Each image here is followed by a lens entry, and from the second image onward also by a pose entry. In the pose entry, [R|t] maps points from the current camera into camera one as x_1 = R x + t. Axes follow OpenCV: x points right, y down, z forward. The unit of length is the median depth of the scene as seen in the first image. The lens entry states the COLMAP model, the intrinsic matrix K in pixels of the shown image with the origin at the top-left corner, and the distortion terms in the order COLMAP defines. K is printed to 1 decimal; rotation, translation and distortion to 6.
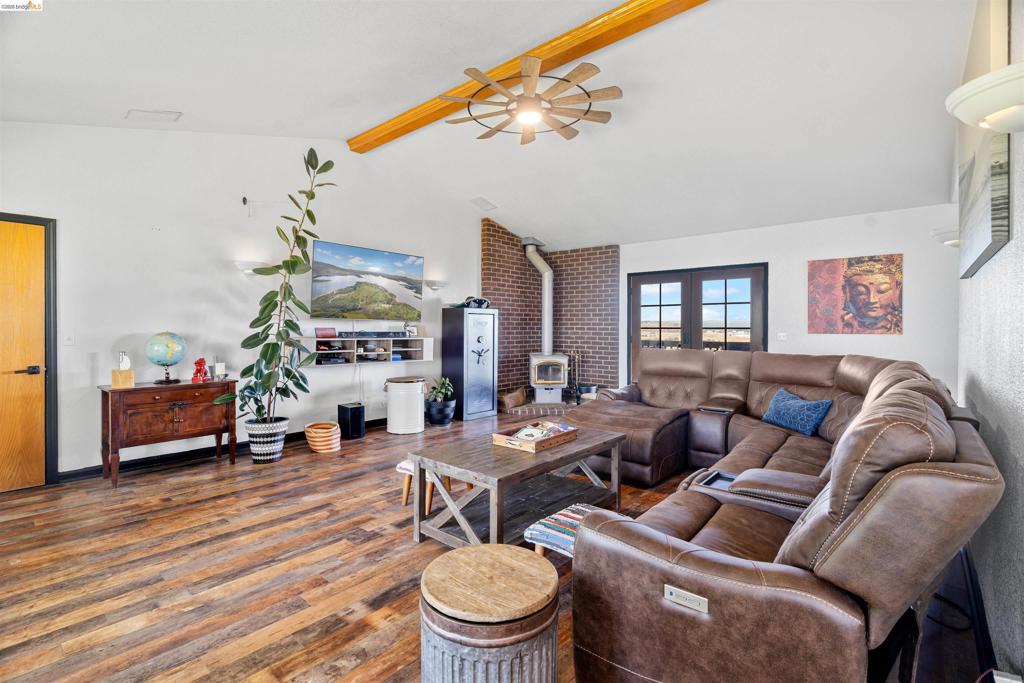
lens RADIAL K [[470.1, 0, 513.1], [0, 470.1, 333.0], [0, 0, 1]] dist [0.000563, 0.000322]
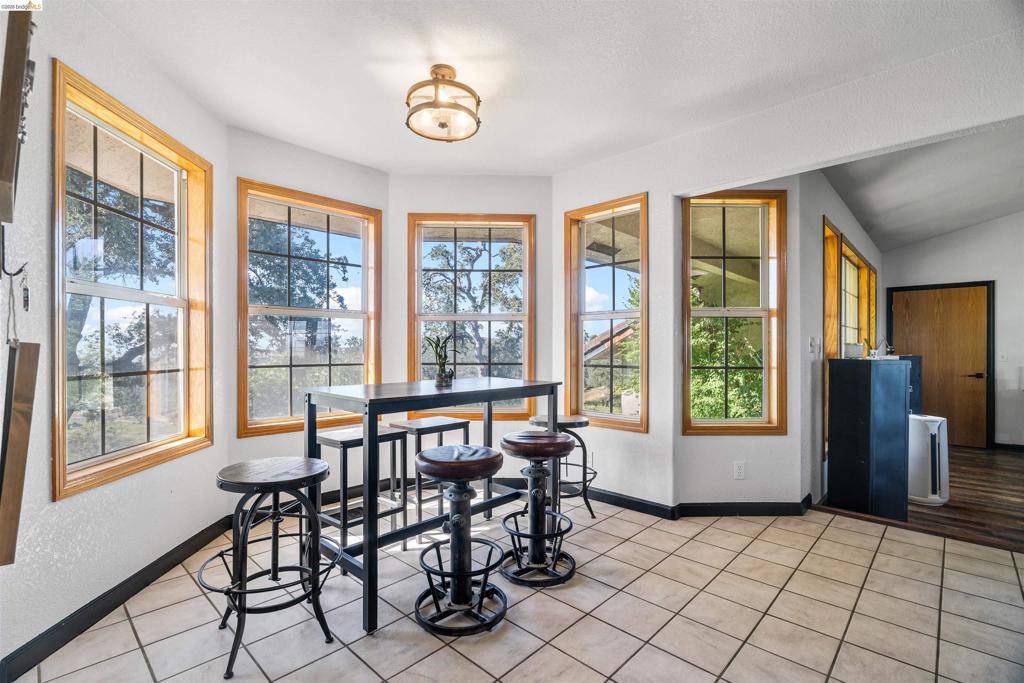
lens RADIAL K [[470.1, 0, 510.1], [0, 470.1, 347.0], [0, 0, 1]] dist [0.000563, 0.000322]
pose [[-0.060578, -0.015043, -0.998050, 0.584950], [-0.011662, 0.999829, -0.014362, 0.016977], [0.998095, 0.010769, -0.060743, -0.435913]]
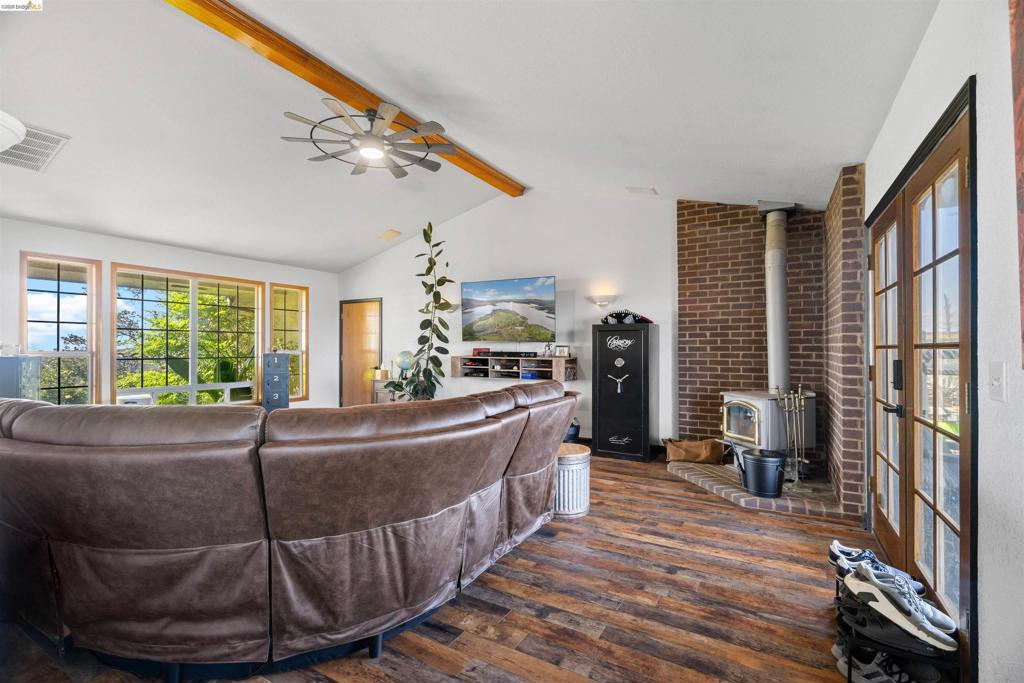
lens RADIAL K [[470.1, 0, 506.0], [0, 470.1, 345.6], [0, 0, 1]] dist [0.000563, 0.000322]
pose [[0.187527, -0.008559, -0.982222, 1.024477], [-0.010618, 0.999886, -0.010741, -0.007444], [0.982202, 0.012444, 0.187415, 0.992115]]
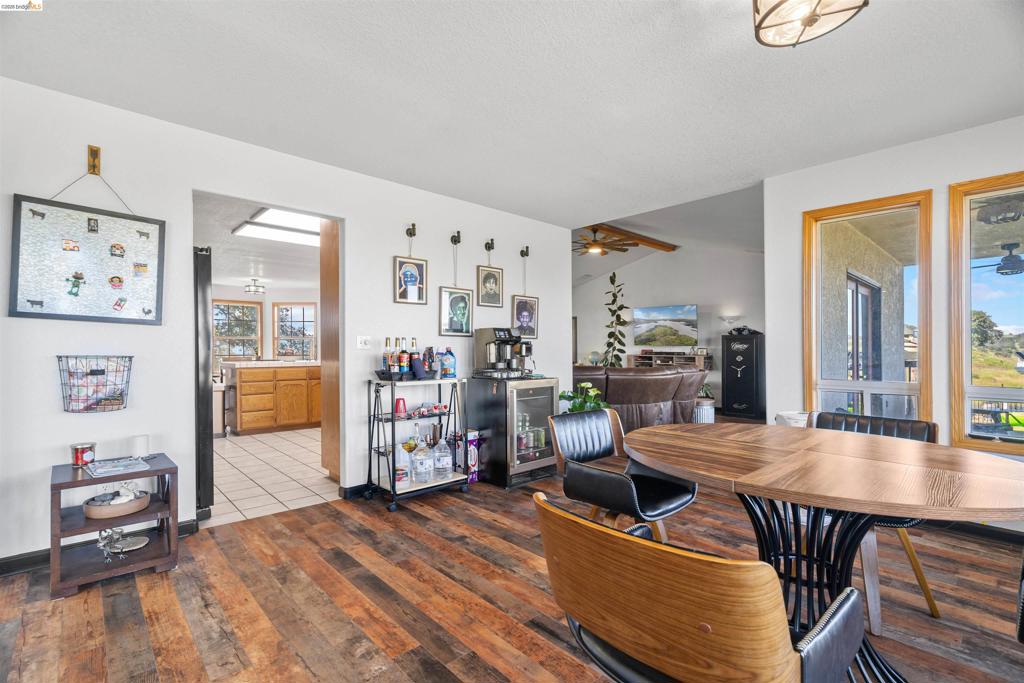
lens RADIAL K [[470.1, 0, 505.2], [0, 470.1, 350.0], [0, 0, 1]] dist [0.000563, 0.000322]
pose [[-0.105201, -0.003468, -0.994445, 1.952150], [-0.012913, 0.999914, -0.002121, 0.001117], [0.994367, 0.012619, -0.105237, 0.737841]]
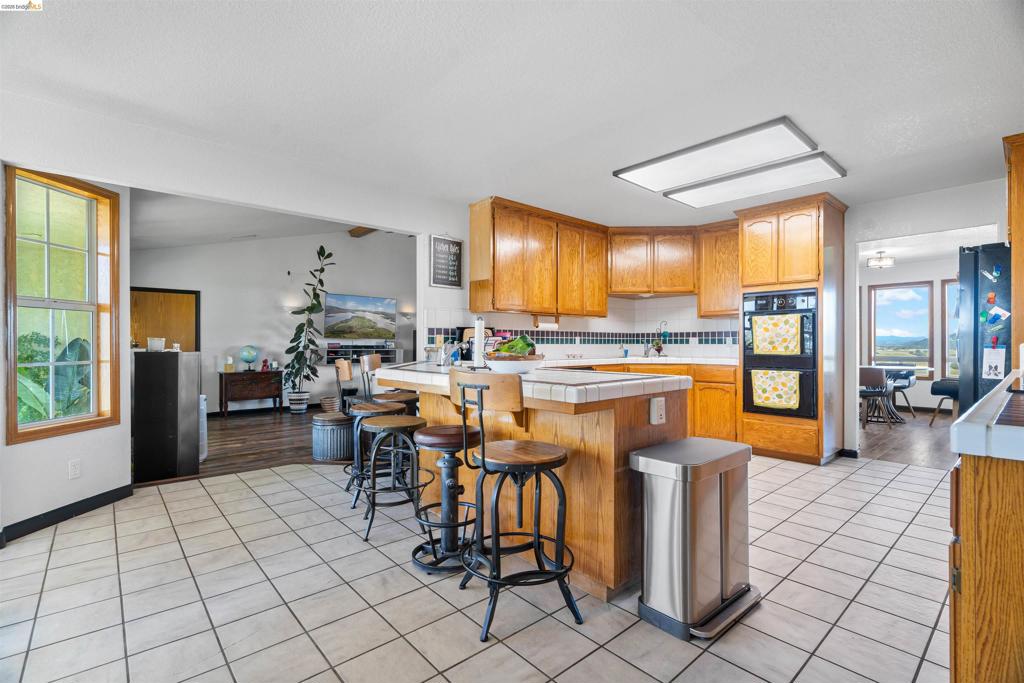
lens RADIAL K [[470.1, 0, 512.6], [0, 470.1, 346.7], [0, 0, 1]] dist [0.000563, 0.000322]
pose [[0.991145, -0.001793, -0.132772, 0.577962], [0.001158, 0.999988, -0.004856, 0.013980], [0.132779, 0.004659, 0.991135, -0.752101]]
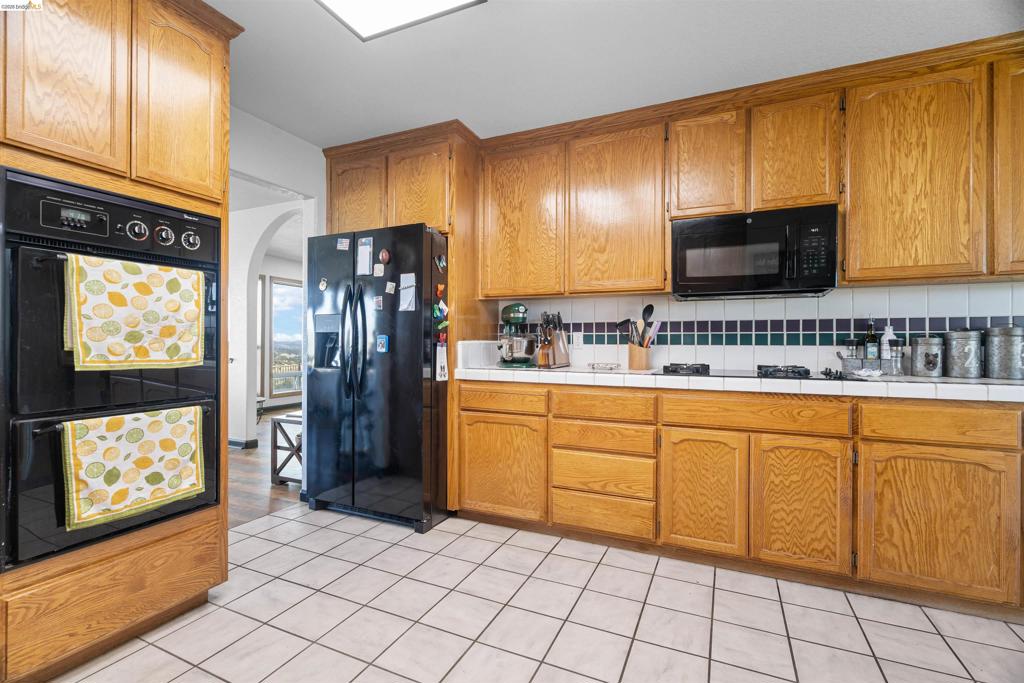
lens RADIAL K [[470.1, 0, 512.3], [0, 470.1, 342.8], [0, 0, 1]] dist [0.000563, 0.000322]
pose [[-0.281465, -0.005685, 0.959555, 0.562791], [0.004027, 0.999967, 0.007106, 0.004295], [-0.959563, 0.005864, -0.281433, 0.128045]]
